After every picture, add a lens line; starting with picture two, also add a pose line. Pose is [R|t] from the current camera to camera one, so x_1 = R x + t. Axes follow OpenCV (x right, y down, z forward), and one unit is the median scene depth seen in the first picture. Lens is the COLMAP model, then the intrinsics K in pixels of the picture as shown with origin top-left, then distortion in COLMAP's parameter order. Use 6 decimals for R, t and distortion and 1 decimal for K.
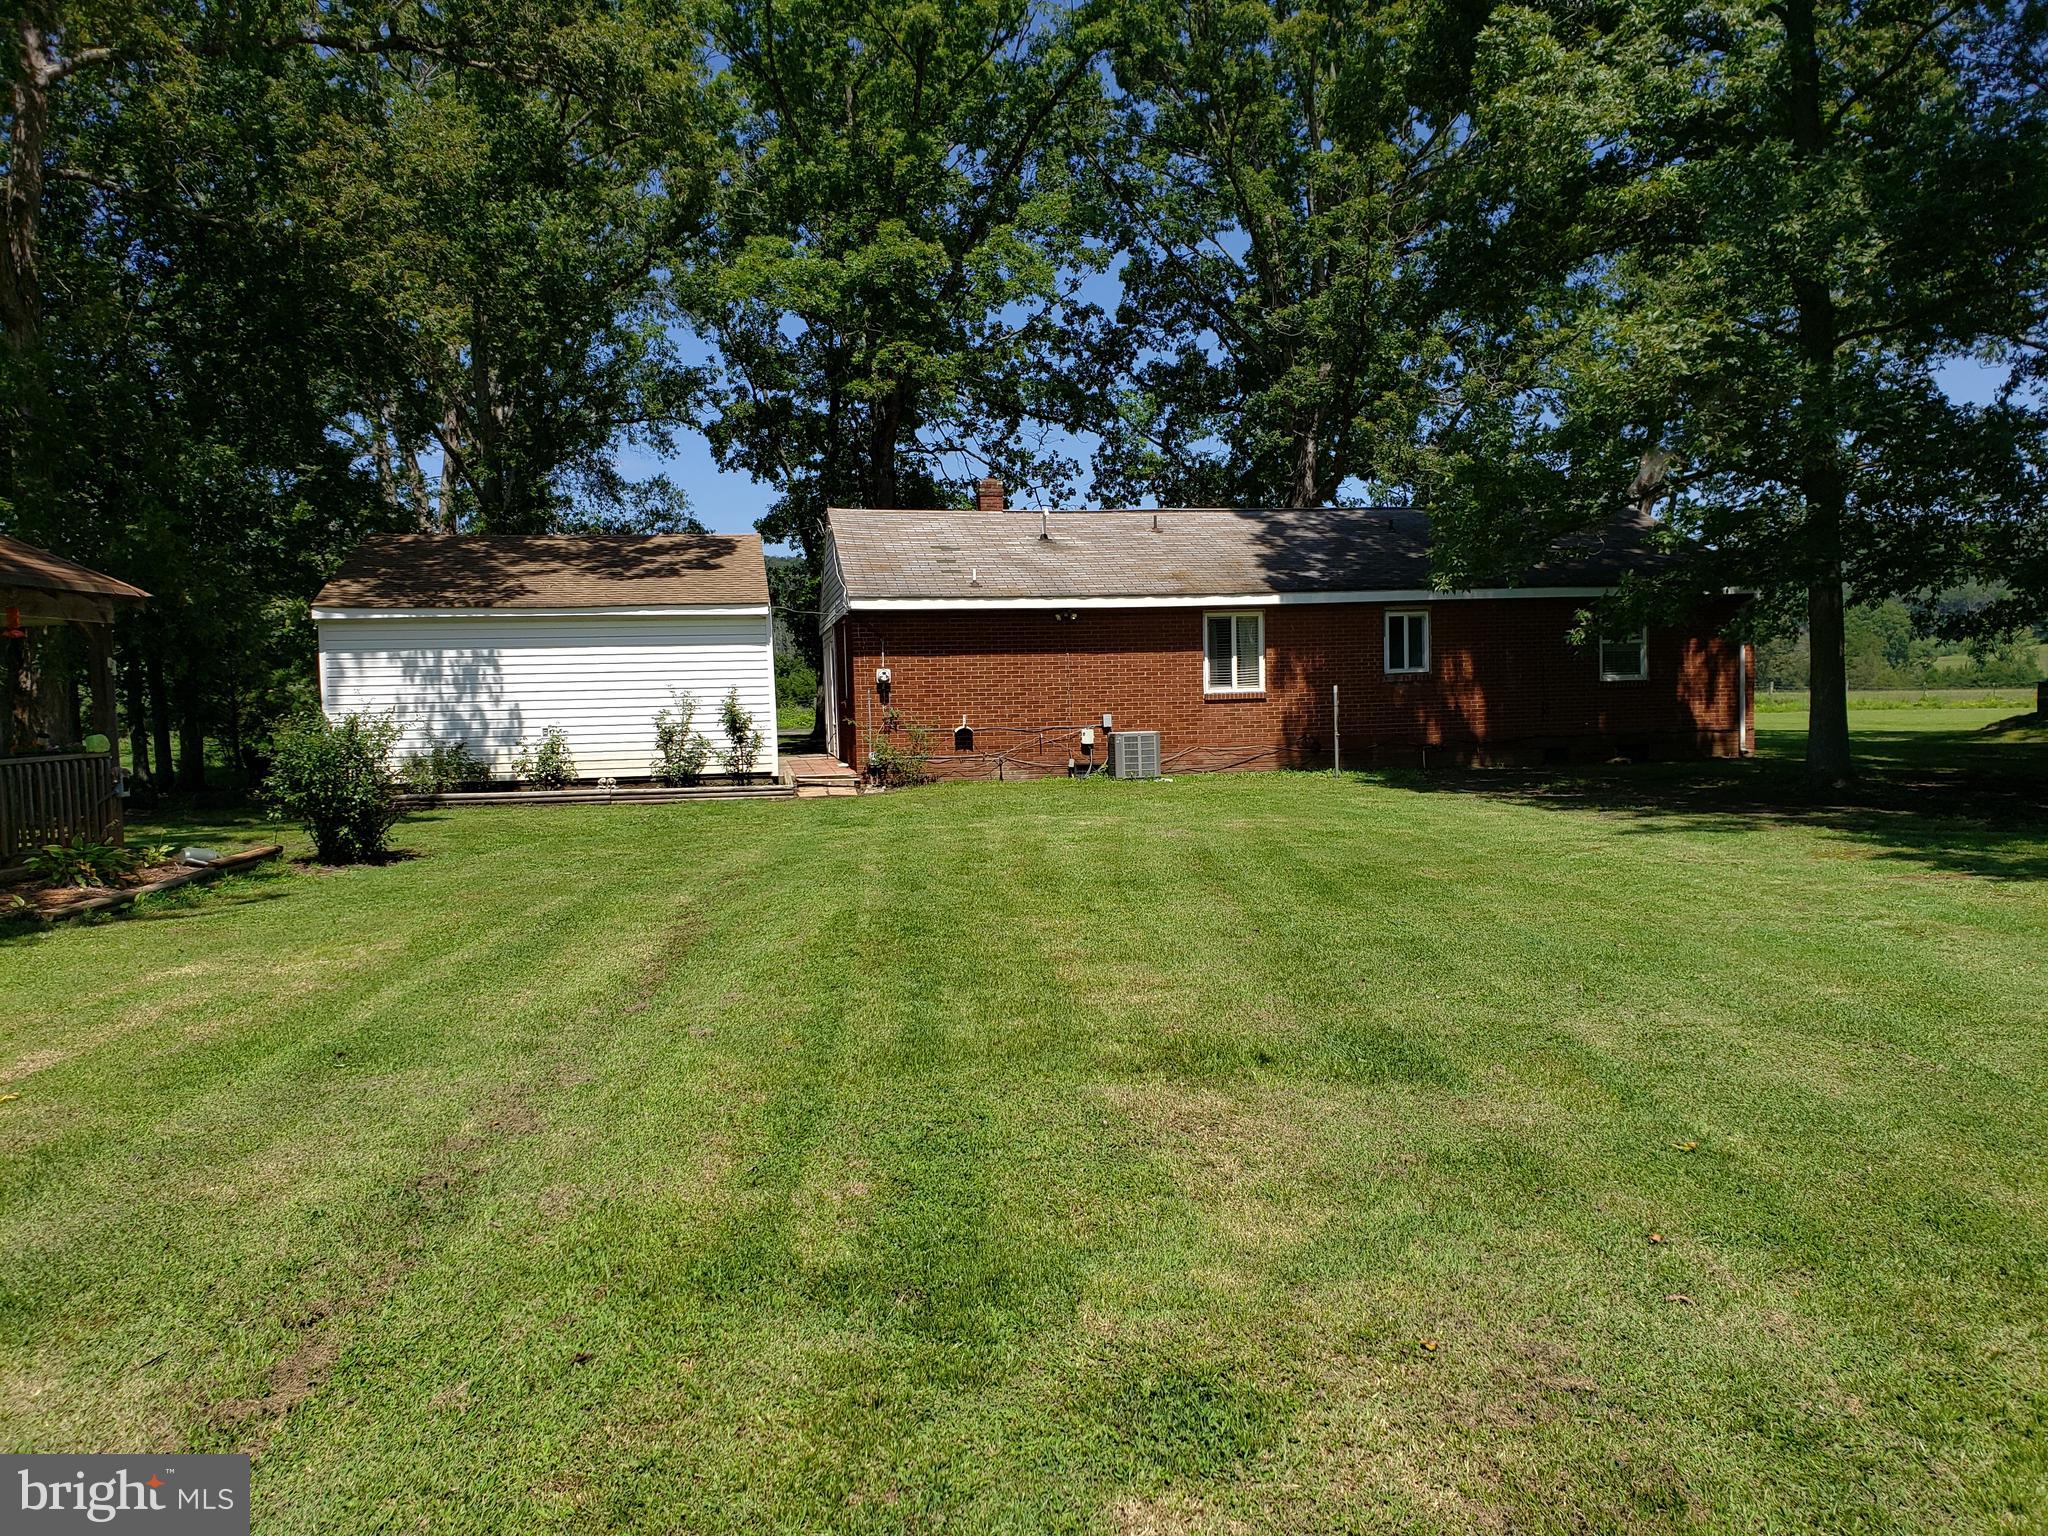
lens RADIAL K [[1544.1, 0, 1023.2], [0, 1544.1, 793.8], [0, 0, 1]] dist [0.160871, -0.255069]
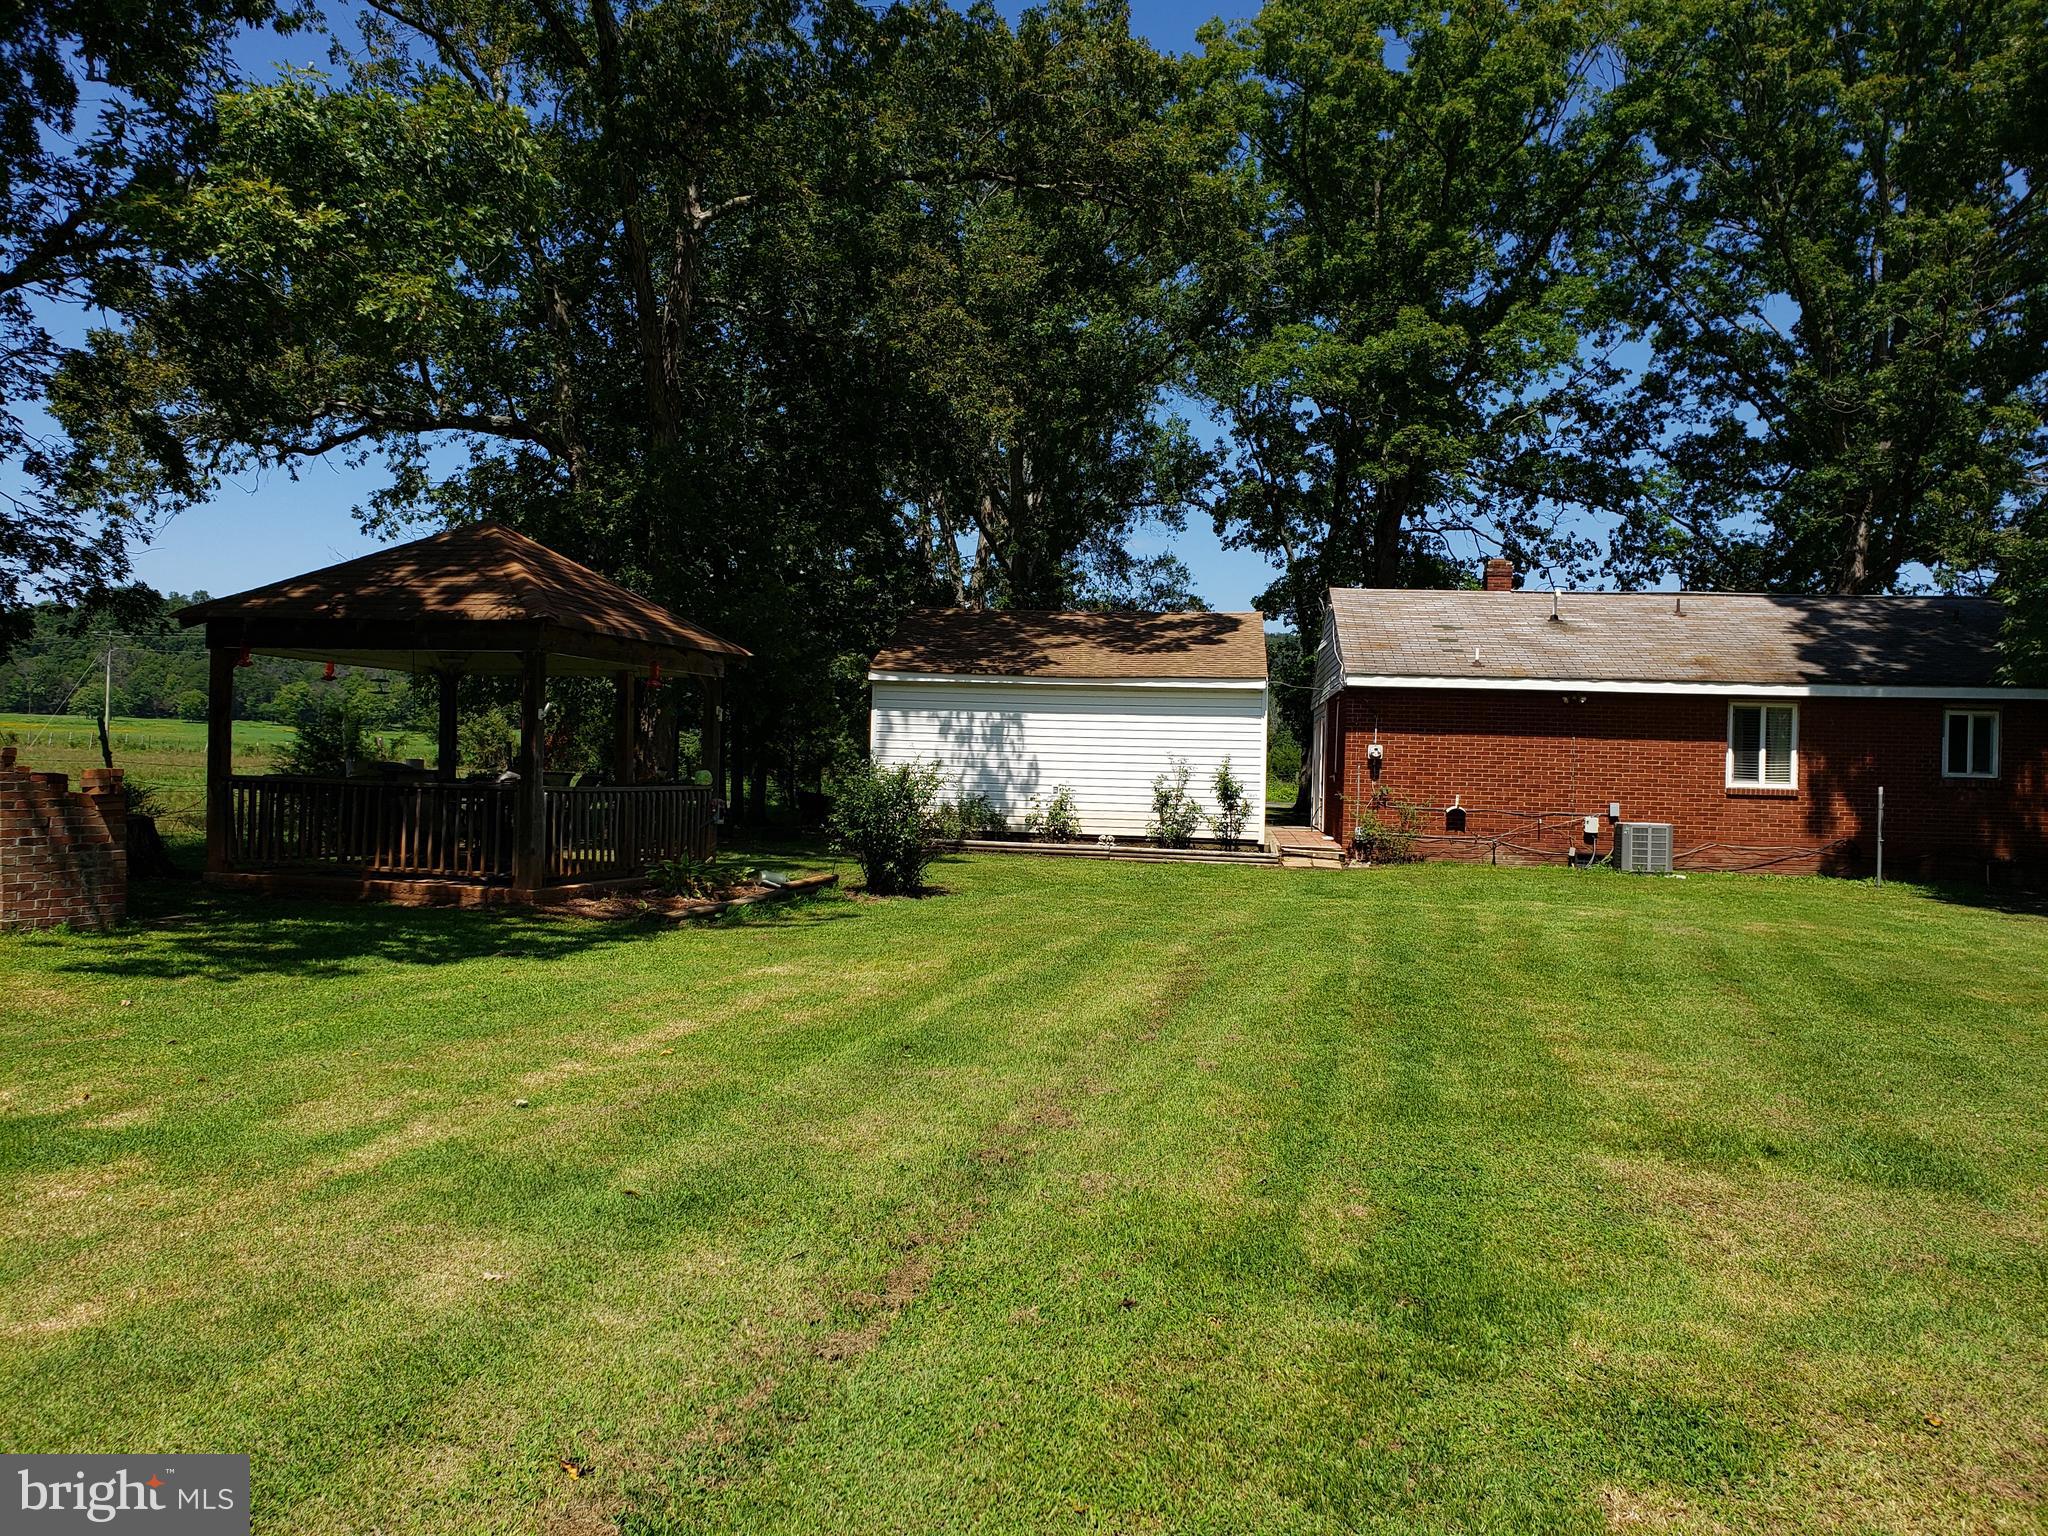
lens RADIAL K [[1550.3, 0, 1017.0], [0, 1550.3, 791.8], [0, 0, 1]] dist [0.075838, -0.144645]
pose [[0.951020, 0.057258, -0.303780, -0.004086], [-0.071748, 0.996746, -0.036743, 0.003742], [0.300688, 0.056739, 0.952033, -0.034019]]
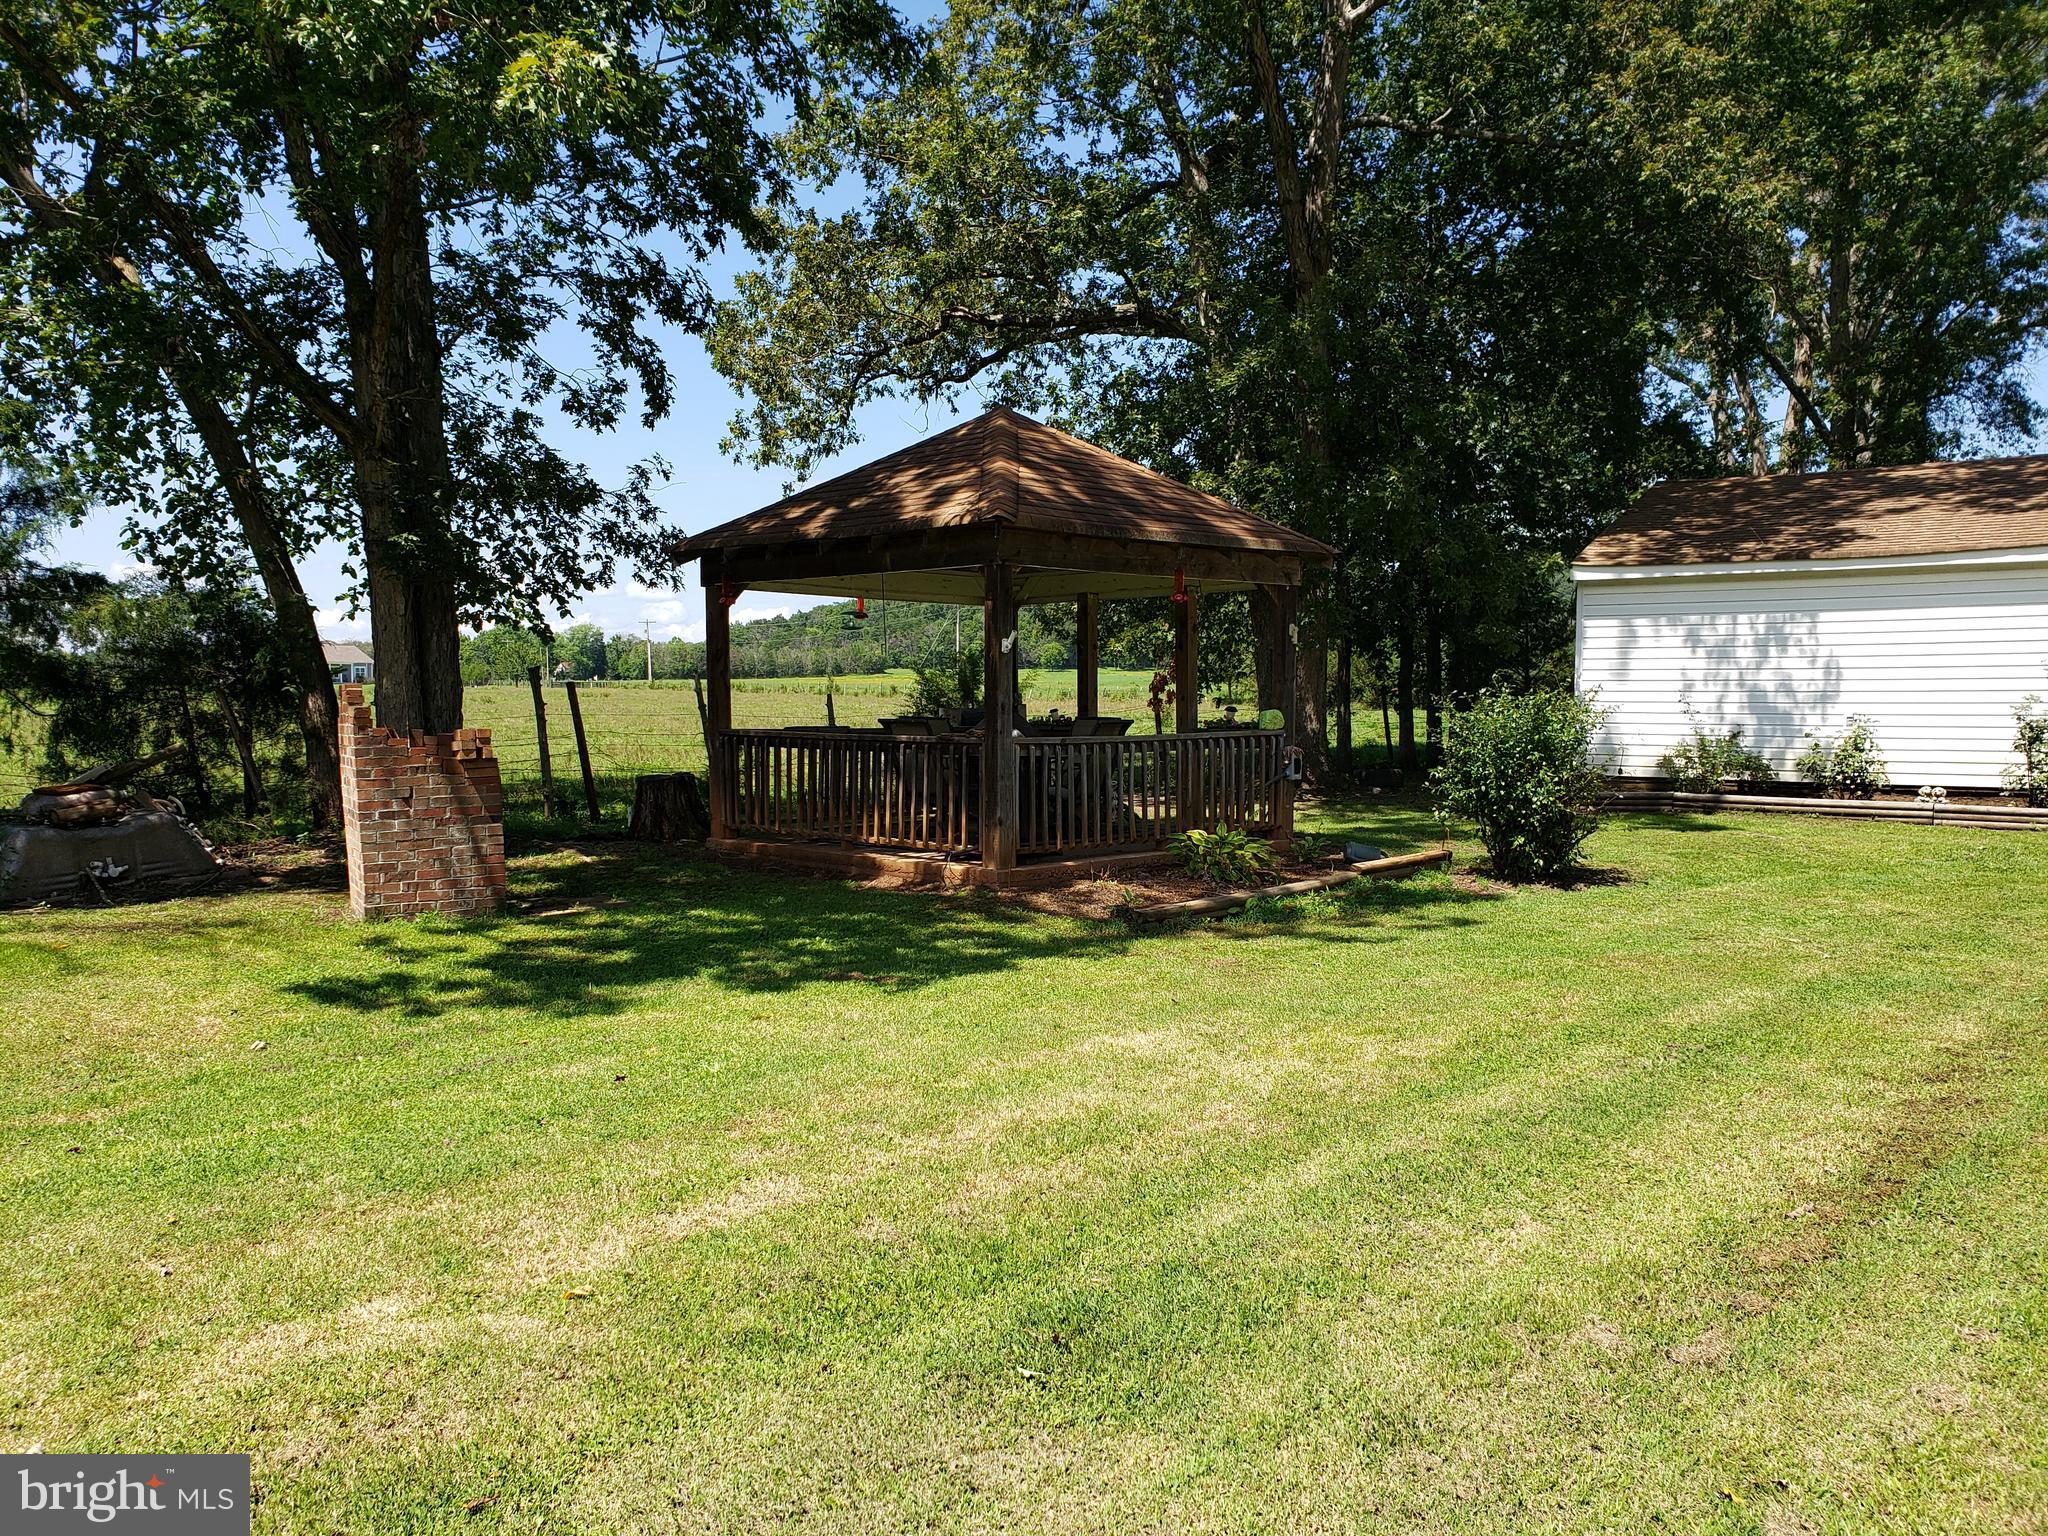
lens RADIAL K [[1550.3, 0, 1017.0], [0, 1550.3, 791.8], [0, 0, 1]] dist [0.075838, -0.144645]
pose [[0.674559, 0.071338, -0.734766, -0.022046], [-0.060444, 0.997315, 0.041338, -0.012548], [0.735742, 0.016527, 0.677060, 0.205563]]
